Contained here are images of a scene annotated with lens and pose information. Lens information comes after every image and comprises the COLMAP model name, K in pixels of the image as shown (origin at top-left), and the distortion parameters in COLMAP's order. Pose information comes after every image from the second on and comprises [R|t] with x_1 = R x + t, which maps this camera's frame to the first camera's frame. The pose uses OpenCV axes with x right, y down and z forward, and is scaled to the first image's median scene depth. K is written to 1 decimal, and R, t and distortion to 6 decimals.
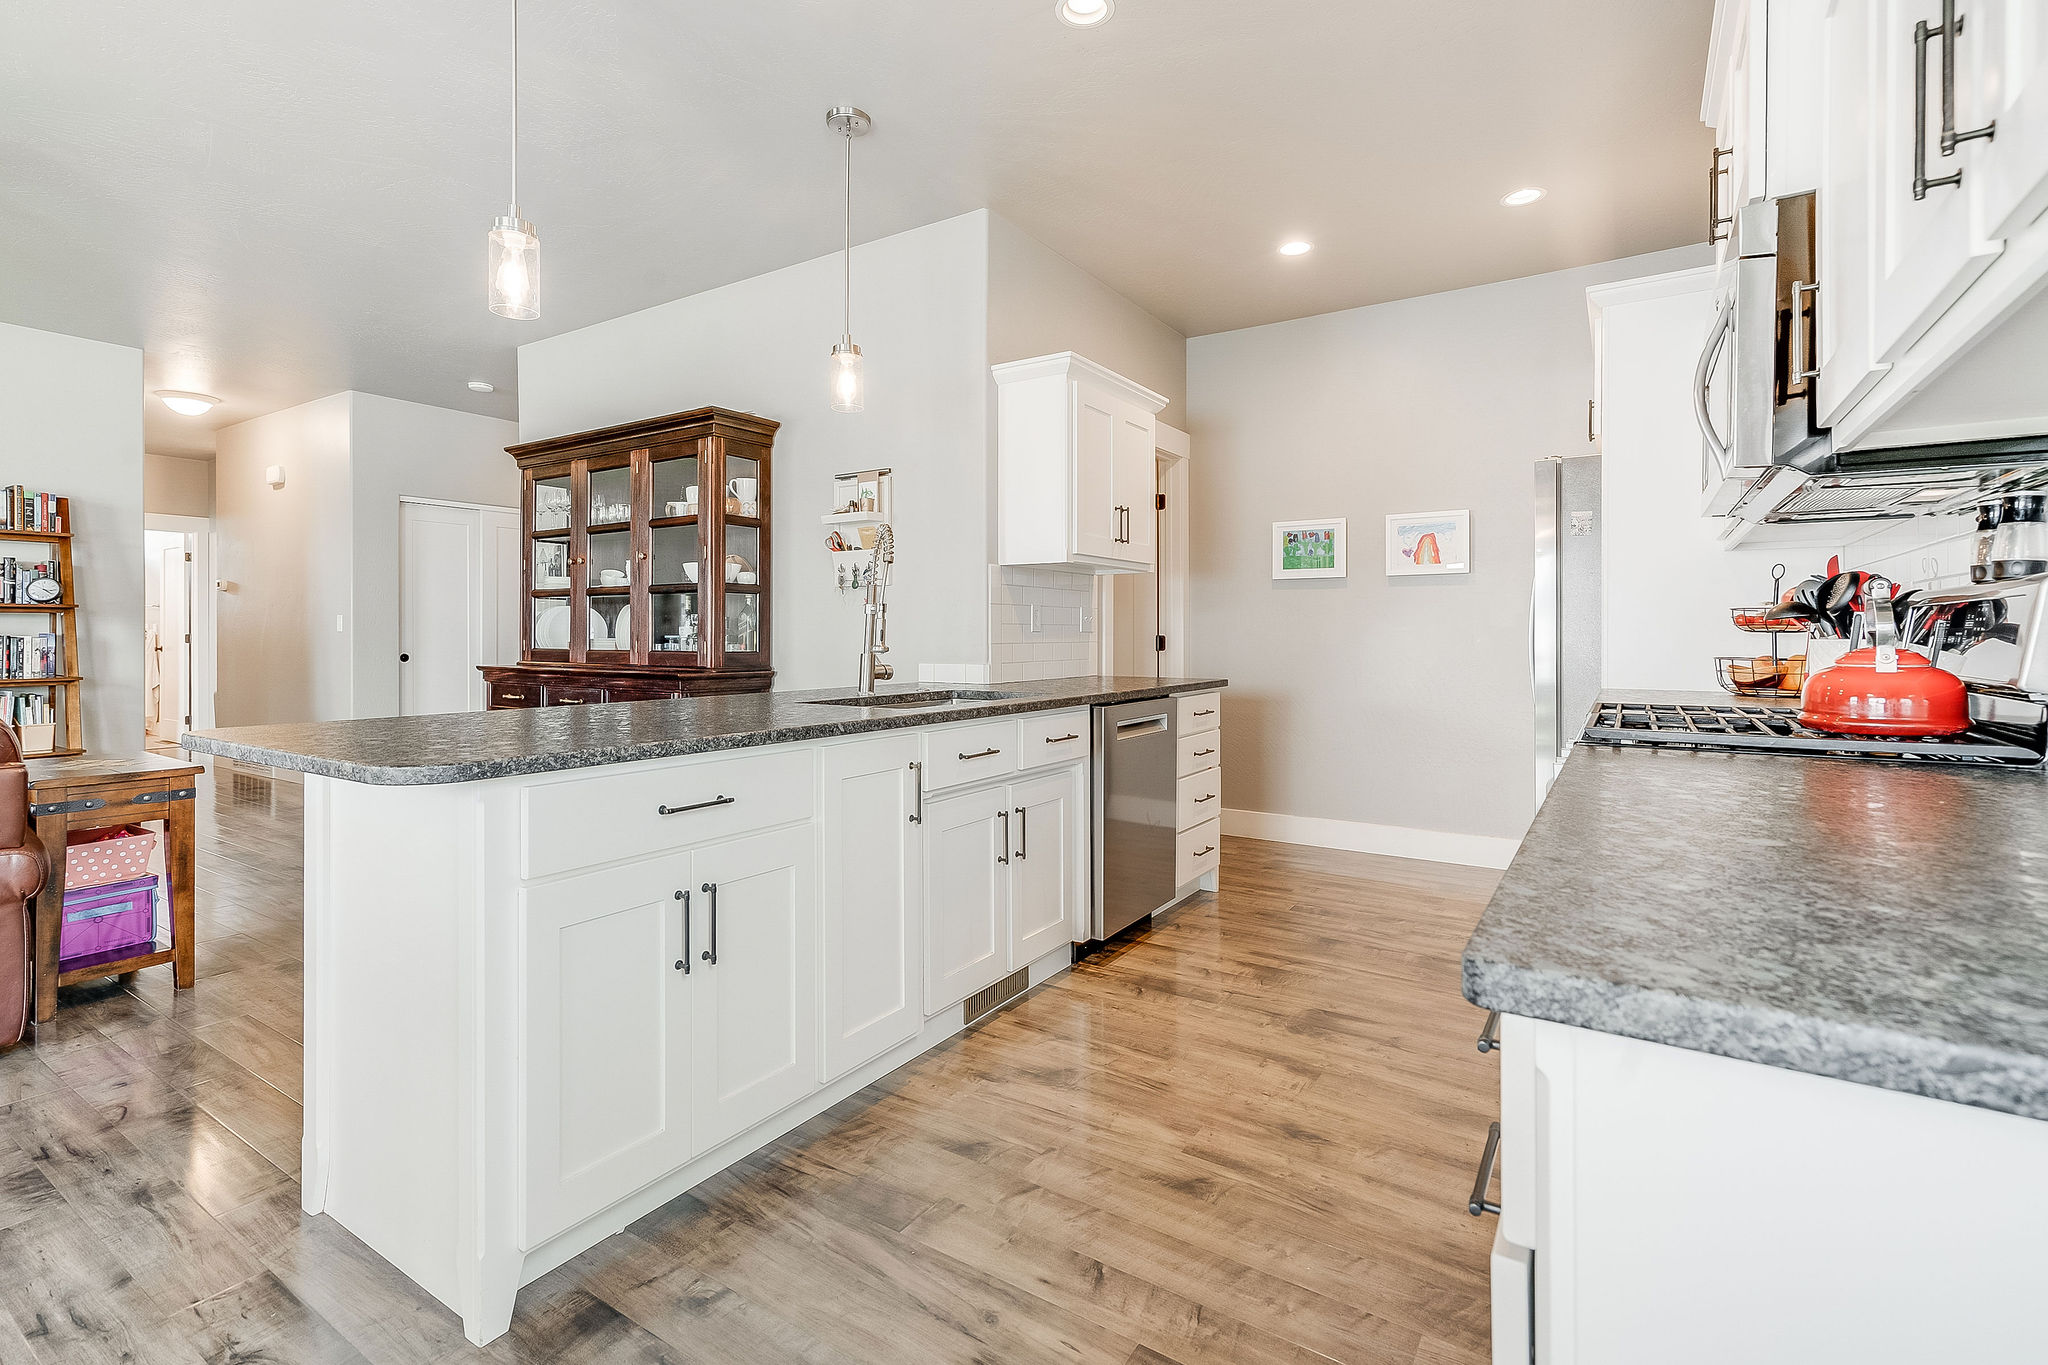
lens RADIAL K [[934.8, 0, 1022.0], [0, 934.8, 634.6], [0, 0, 1]] dist [-0.001760, 0.000685]
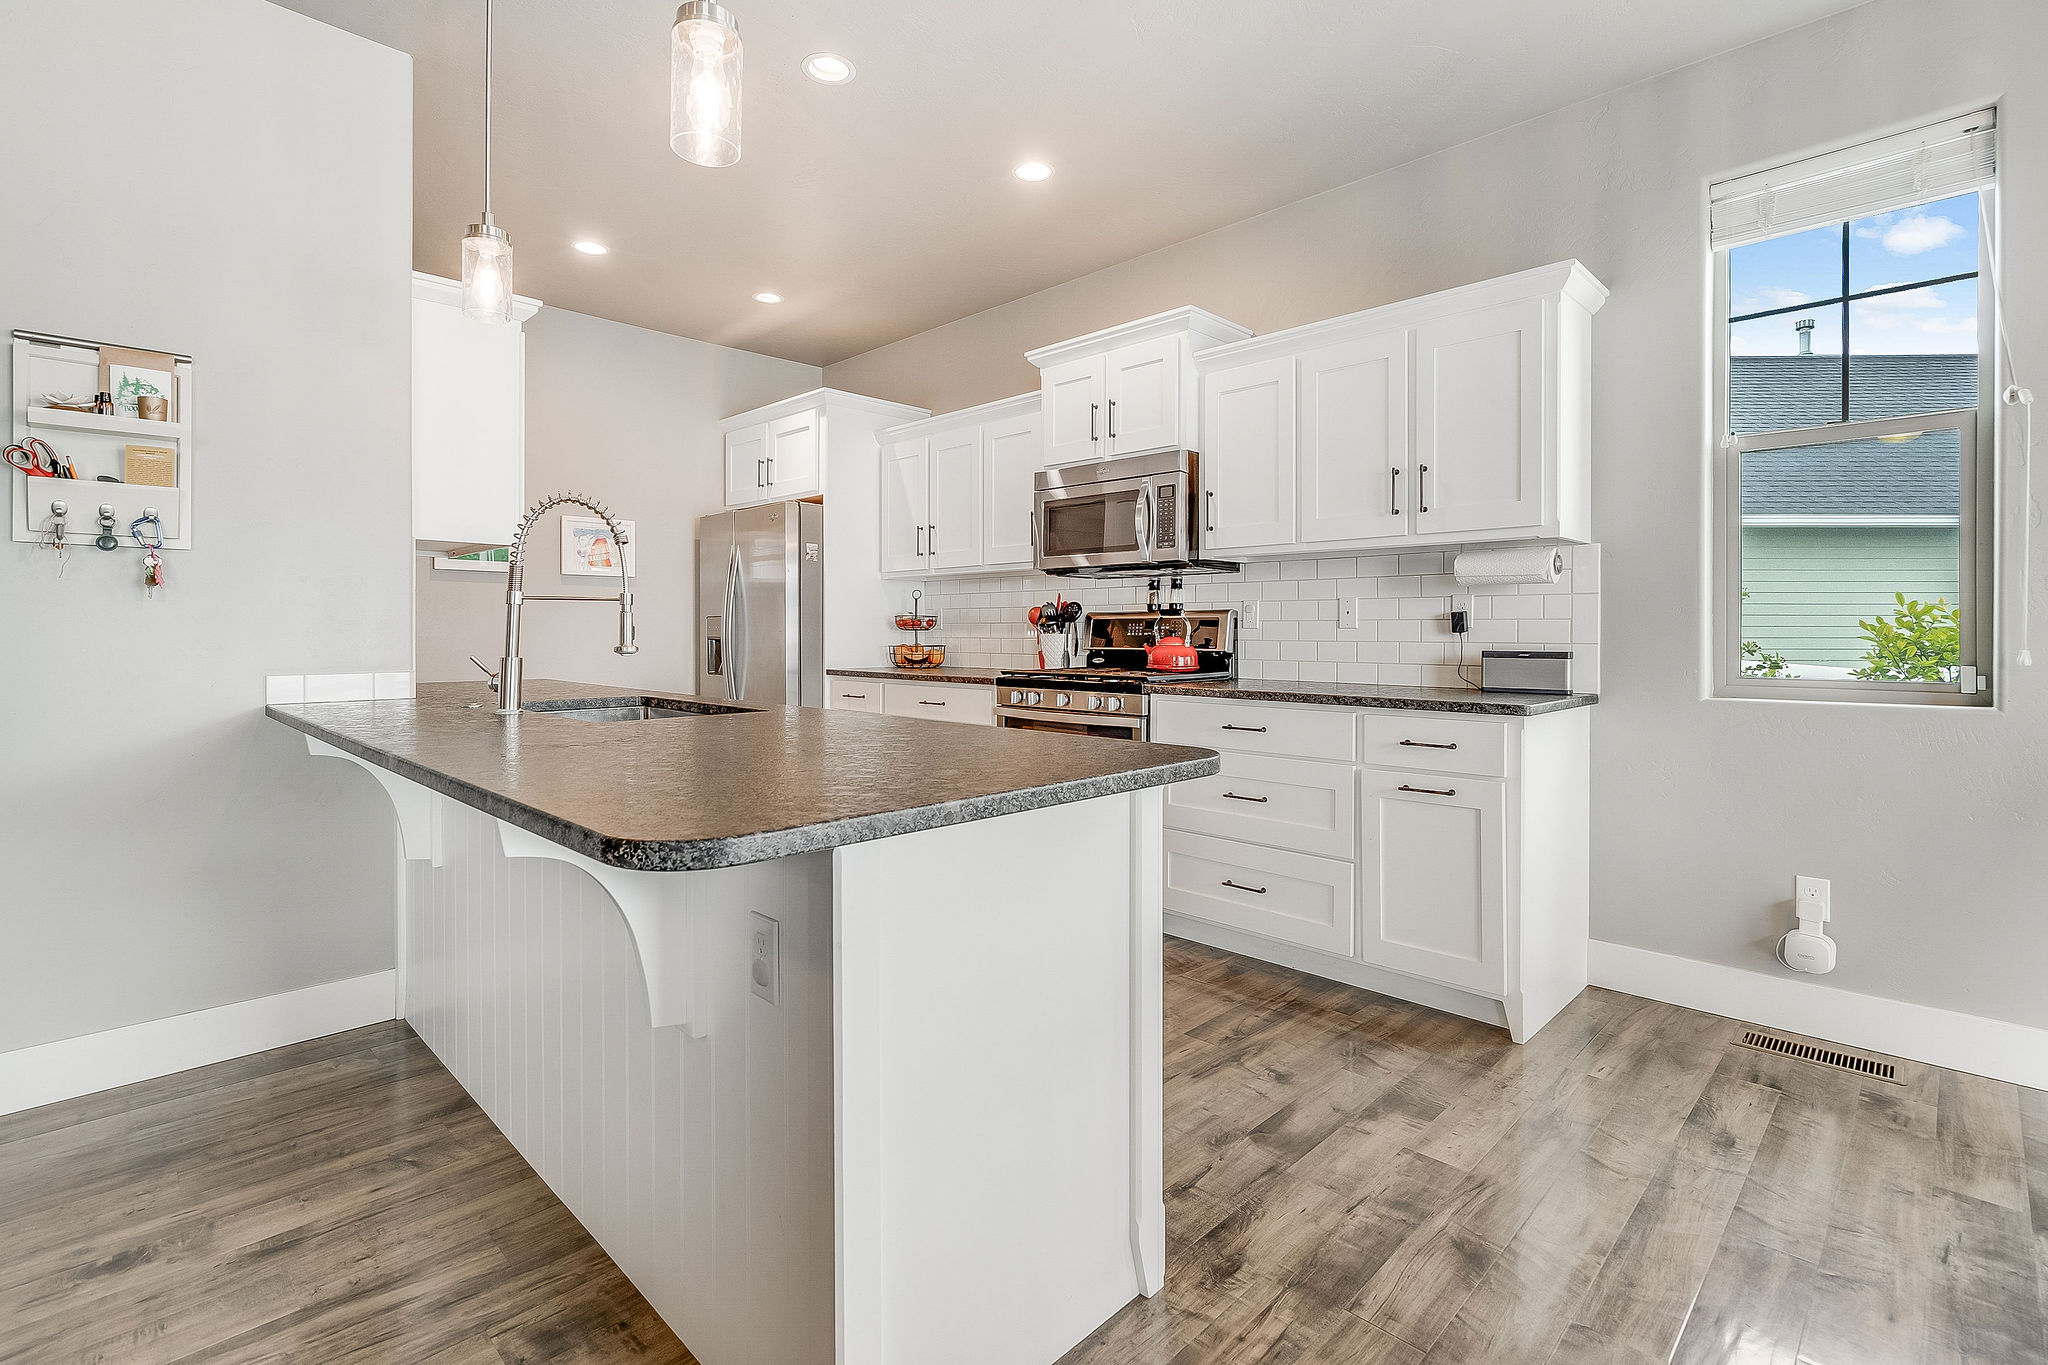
lens RADIAL K [[934.8, 0, 1022.0], [0, 934.8, 634.6], [0, 0, 1]] dist [-0.001760, 0.000685]
pose [[0.209493, -0.003666, 0.977803, -0.702879], [-0.000621, 0.999992, 0.003882, -0.000894], [-0.977810, -0.001421, 0.209489, 0.393634]]
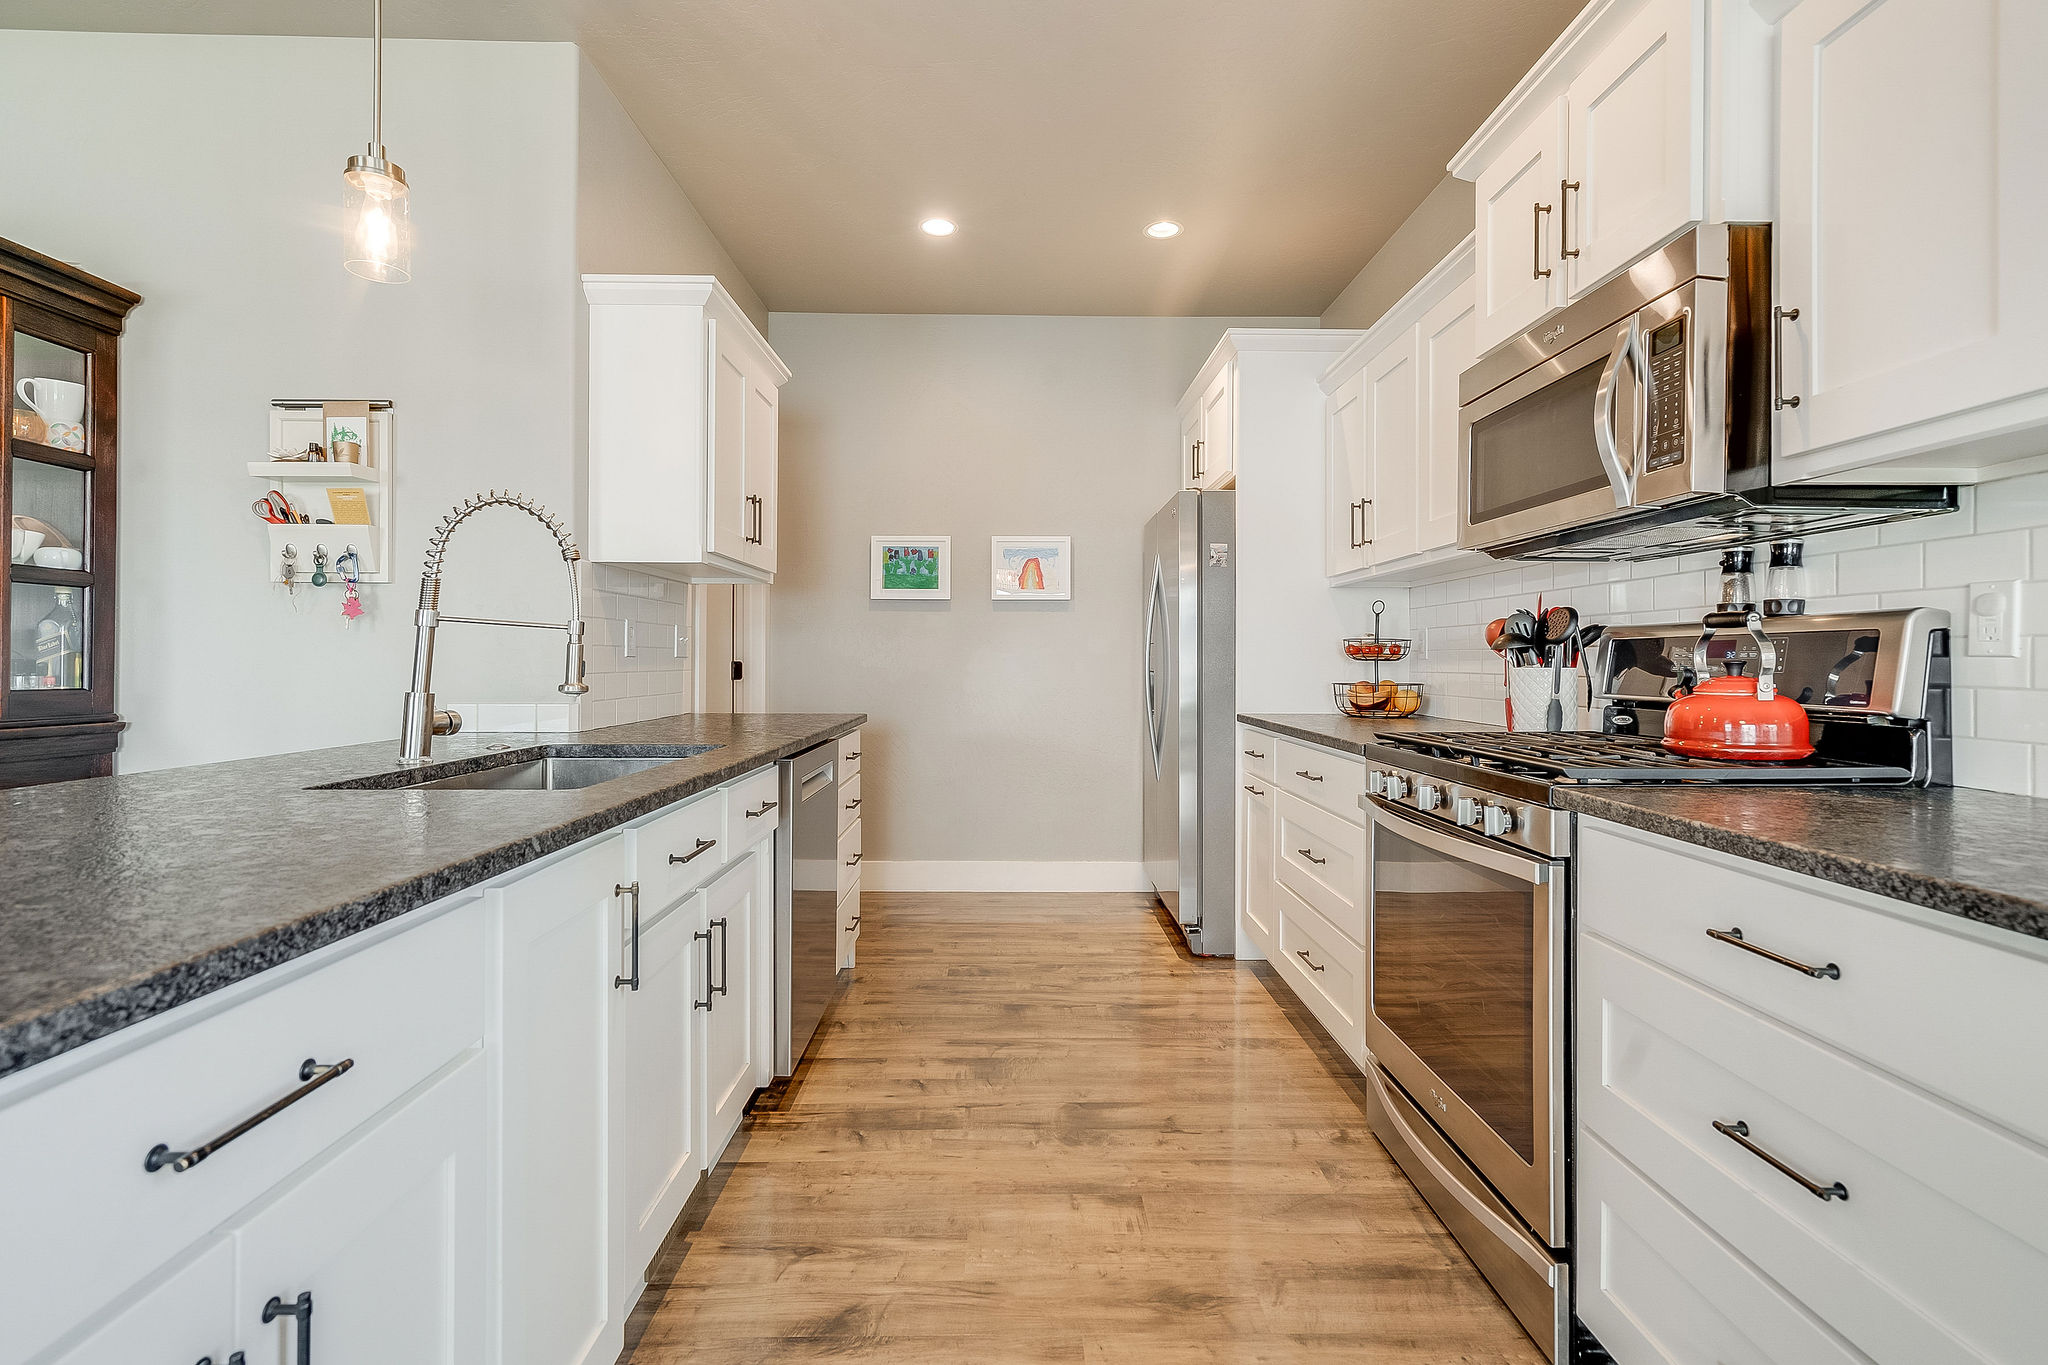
lens RADIAL K [[930.4, 0, 1027.8], [0, 930.4, 657.2], [0, 0, 1]] dist [0.001913, 0.001658]
pose [[0.829971, 0.004380, 0.557789, -0.152203], [-0.002908, 0.999990, -0.003525, -0.000986], [-0.557799, 0.001303, 0.829975, 0.256442]]
